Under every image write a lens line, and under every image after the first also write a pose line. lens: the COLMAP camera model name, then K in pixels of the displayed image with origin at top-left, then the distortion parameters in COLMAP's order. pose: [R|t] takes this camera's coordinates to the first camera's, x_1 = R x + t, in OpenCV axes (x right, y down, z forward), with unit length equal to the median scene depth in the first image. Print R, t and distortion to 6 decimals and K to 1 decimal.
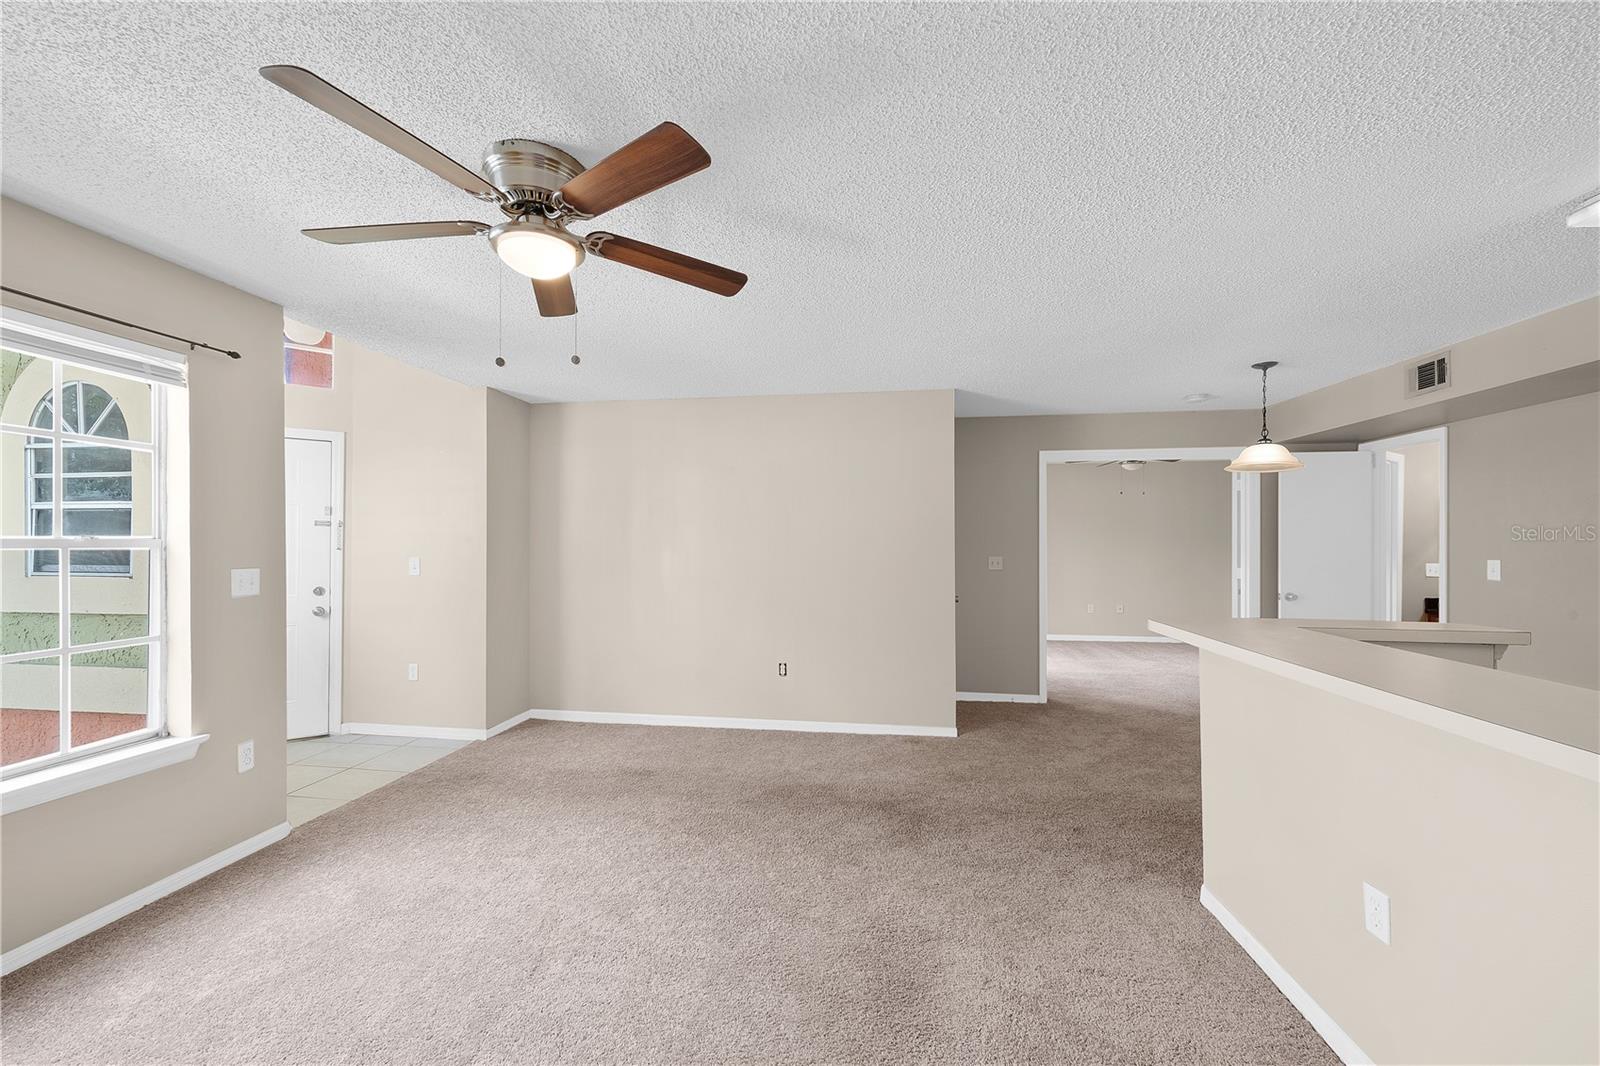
lens RADIAL K [[621.9, 0, 792.0], [0, 621.9, 541.5], [0, 0, 1]] dist [0.008182, -0.000406]
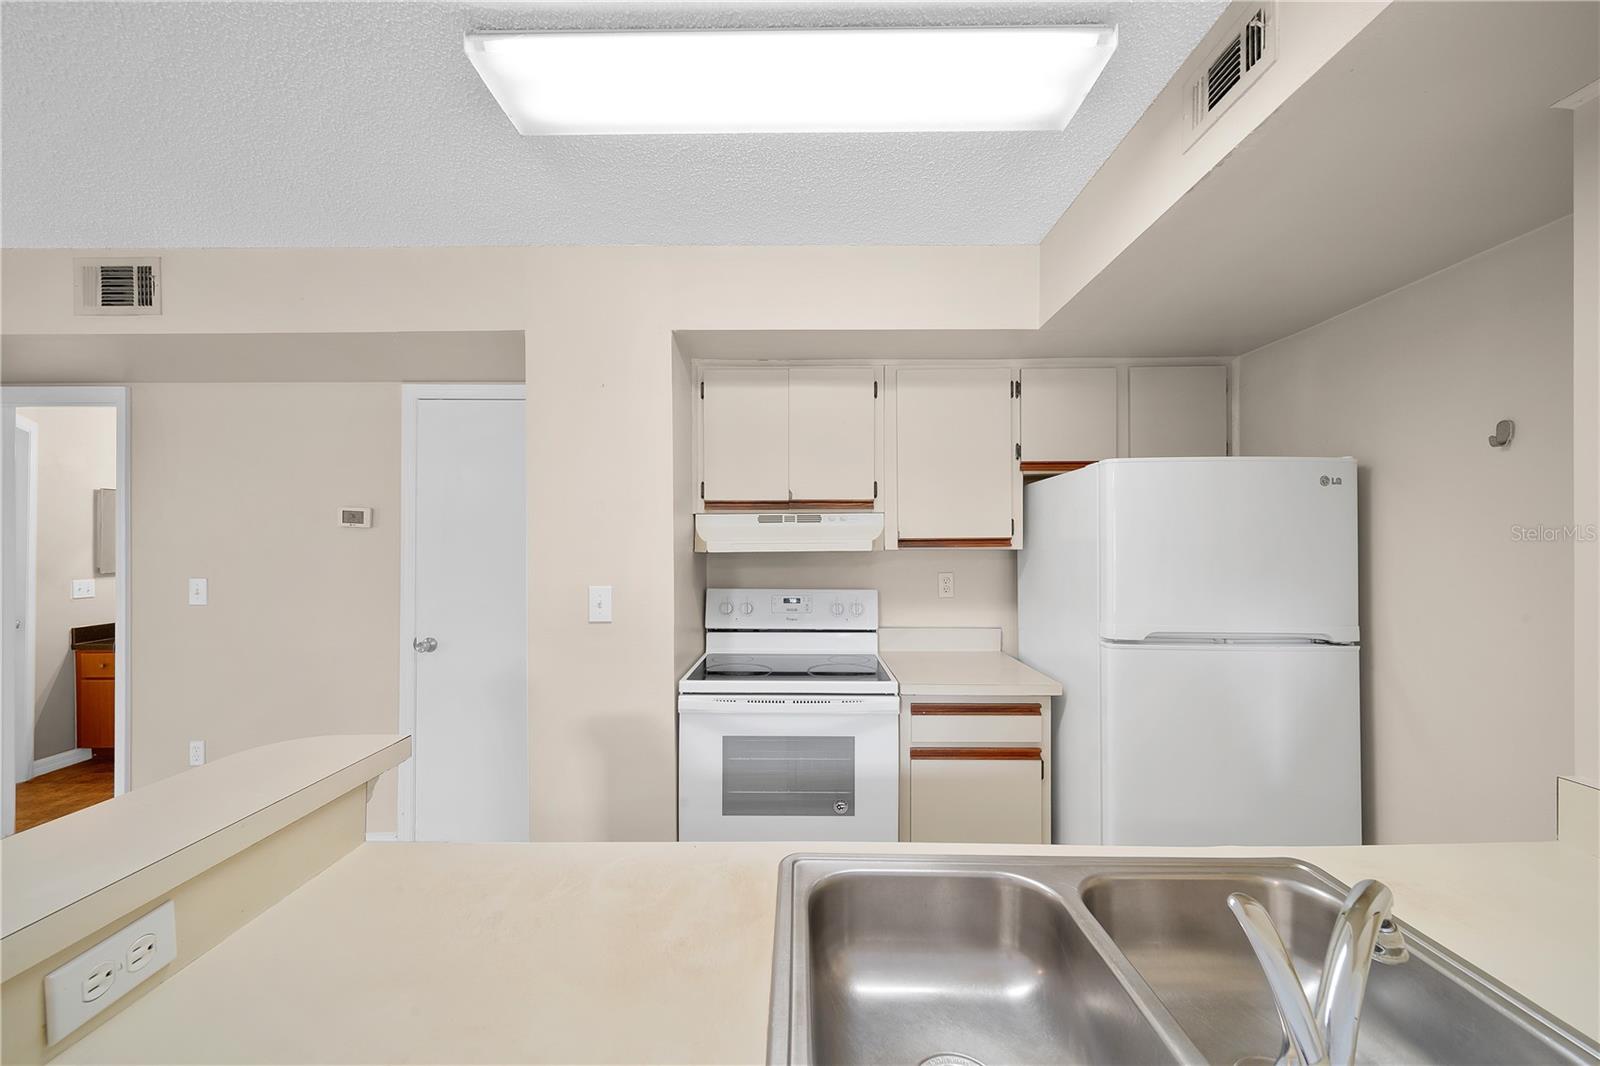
lens RADIAL K [[592.6, 0, 801.5], [0, 592.6, 541.4], [0, 0, 1]] dist [0.000398, -0.000042]
pose [[-0.141402, -0.001371, 0.989951, 0.425618], [0.000647, 0.999999, 0.001478, -0.020109], [-0.989952, 0.000849, -0.141401, 0.520741]]
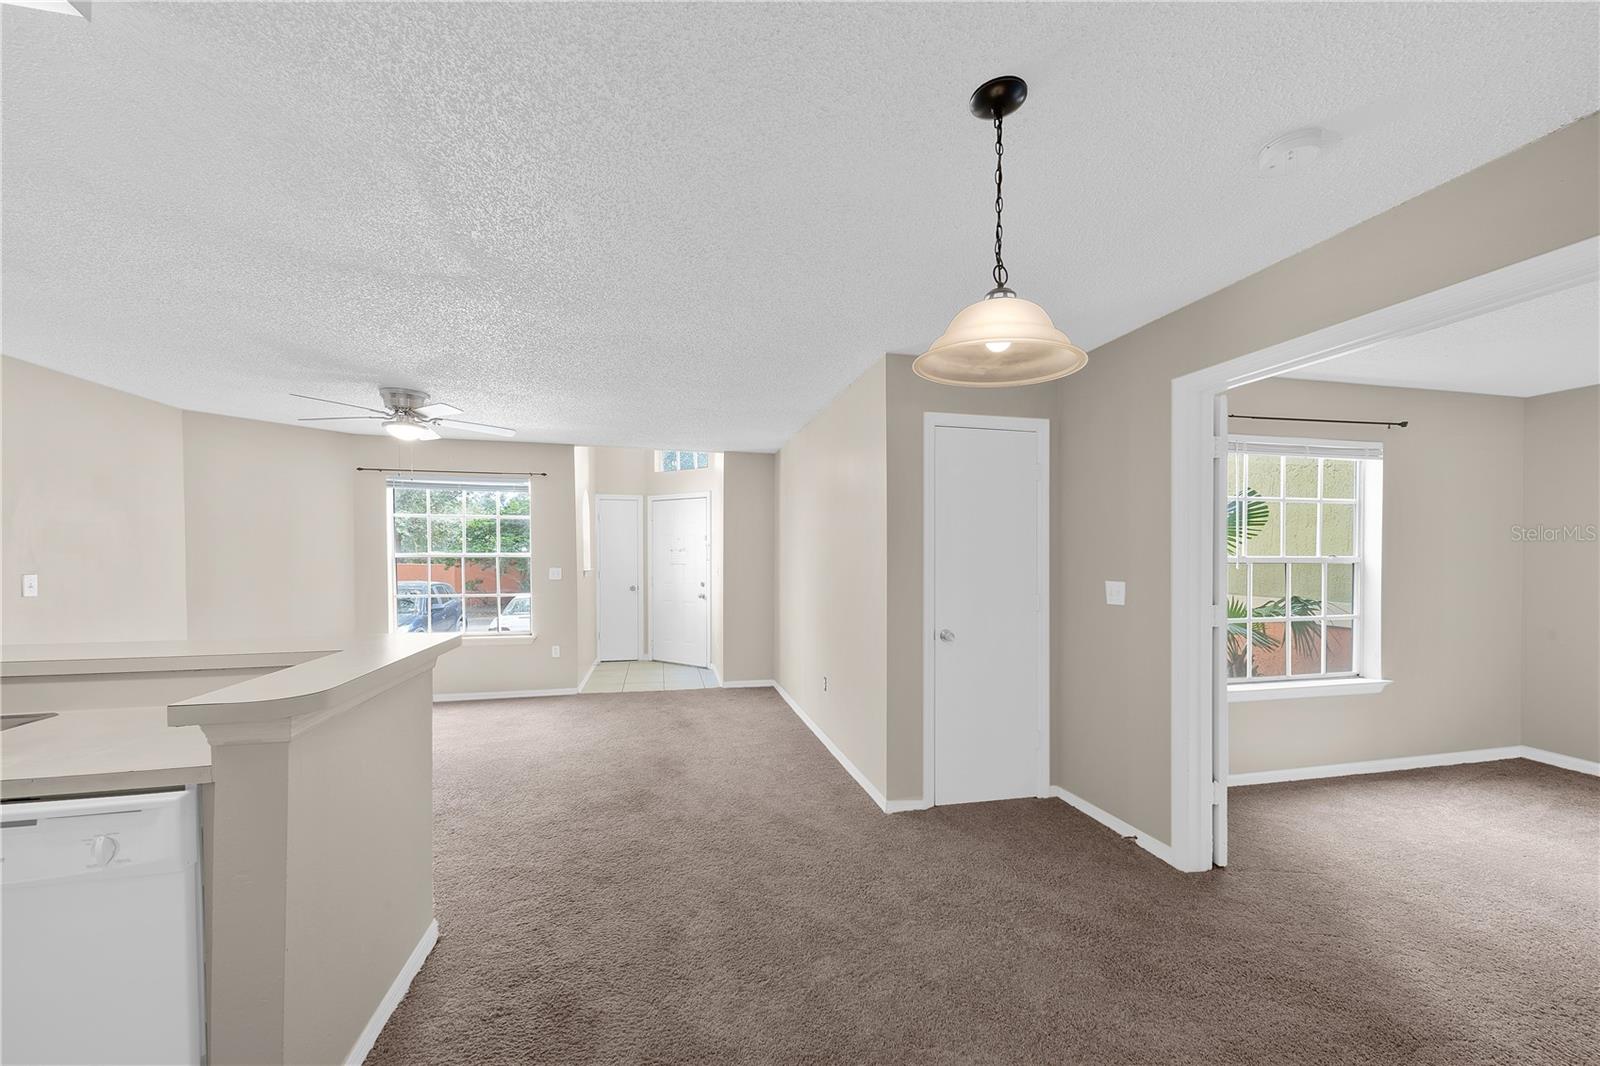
lens RADIAL K [[605.9, 0, 791.8], [0, 605.9, 560.5], [0, 0, 1]] dist [0.000072, 0.000006]
pose [[0.352906, 0.006663, -0.935635, 1.378525], [0.000216, 0.999974, 0.007203, 0.001519], [0.935659, -0.002744, 0.352896, 0.967784]]
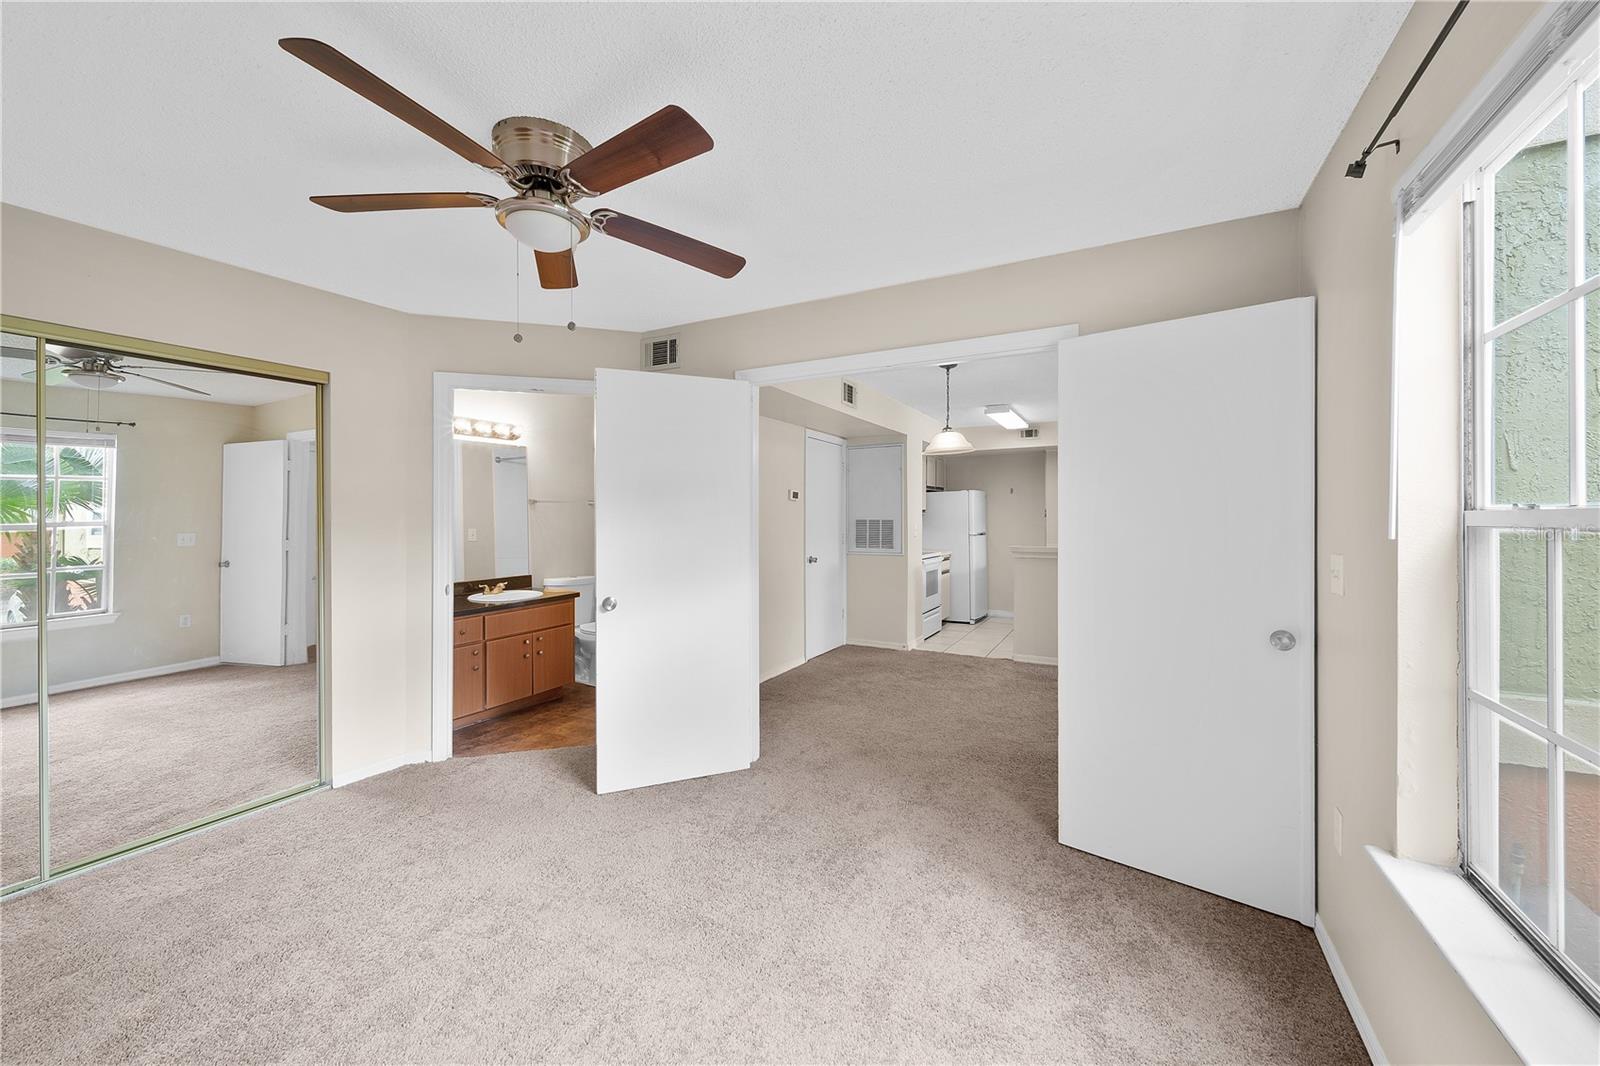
lens RADIAL K [[611.4, 0, 801.9], [0, 611.4, 526.5], [0, 0, 1]] dist [-0.000230, 0.000001]
pose [[-0.938869, -0.006782, 0.344207, 0.796104], [-0.000646, 0.999839, 0.017937, 0.004453], [-0.344274, 0.016618, -0.938722, 2.850077]]
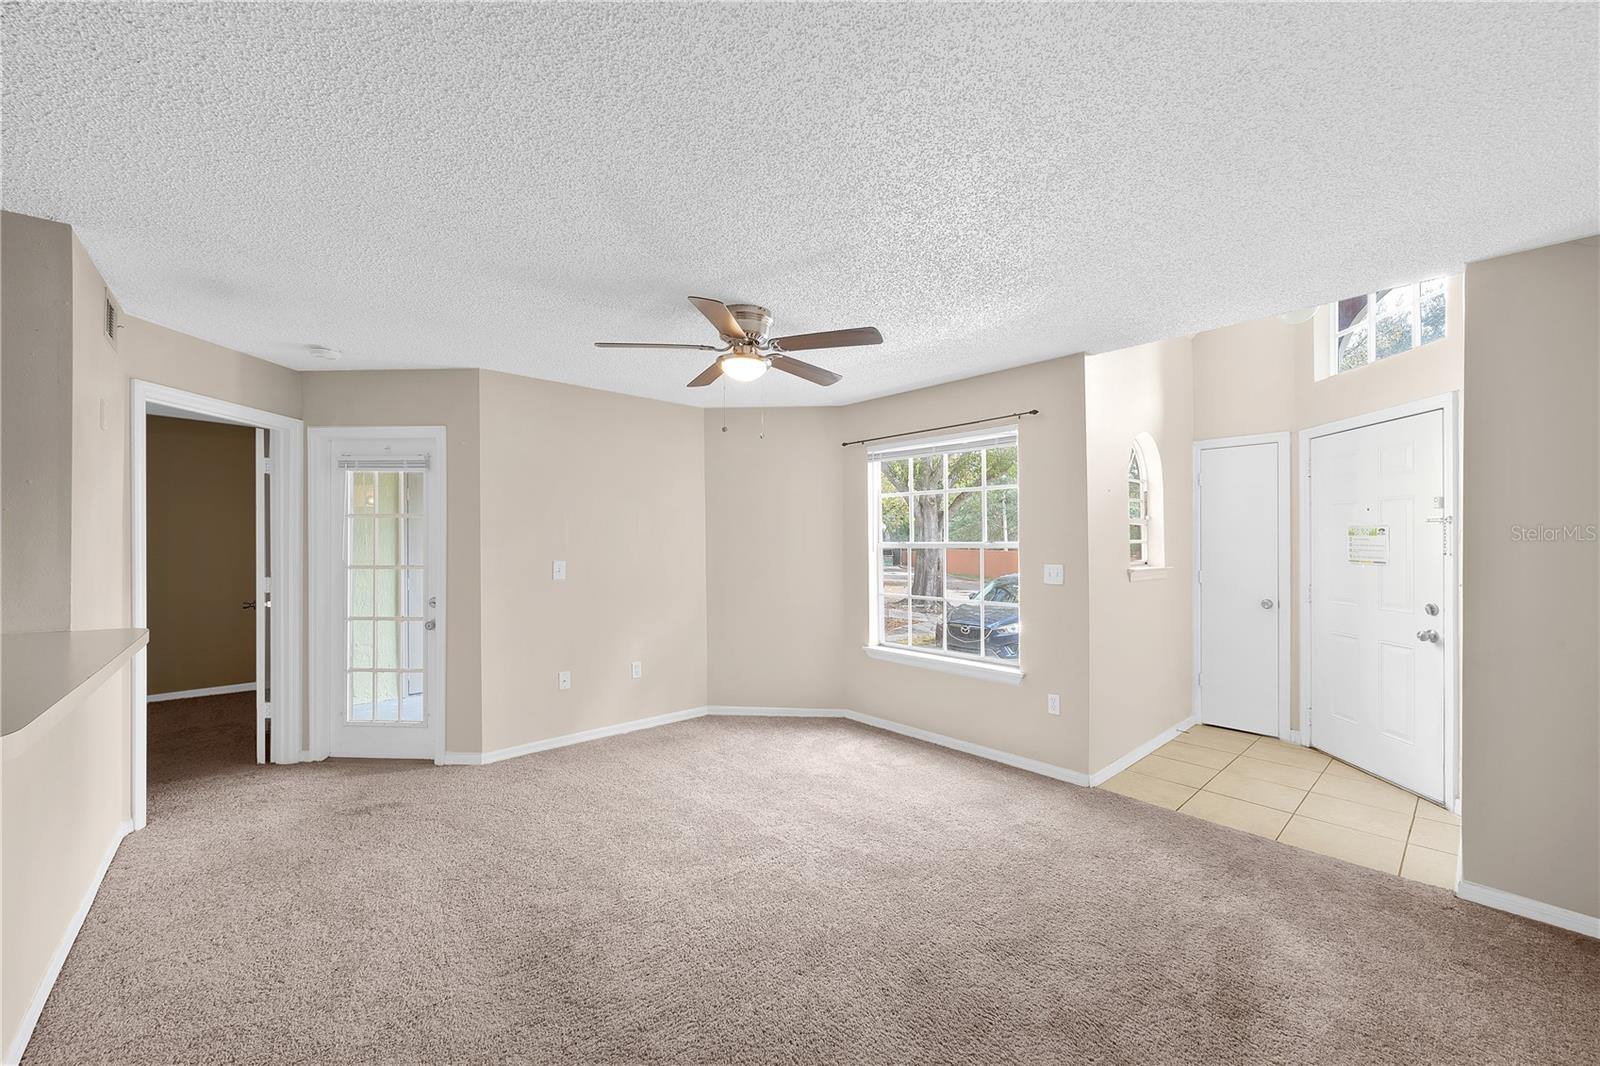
lens RADIAL K [[608.7, 0, 810.2], [0, 608.7, 544.0], [0, 0, 1]] dist [-0.001203, -0.000091]
pose [[-0.636494, -0.003006, -0.771276, 0.444063], [-0.000008, 0.999992, -0.003891, 0.004361], [0.771281, -0.002470, -0.636489, 1.348355]]
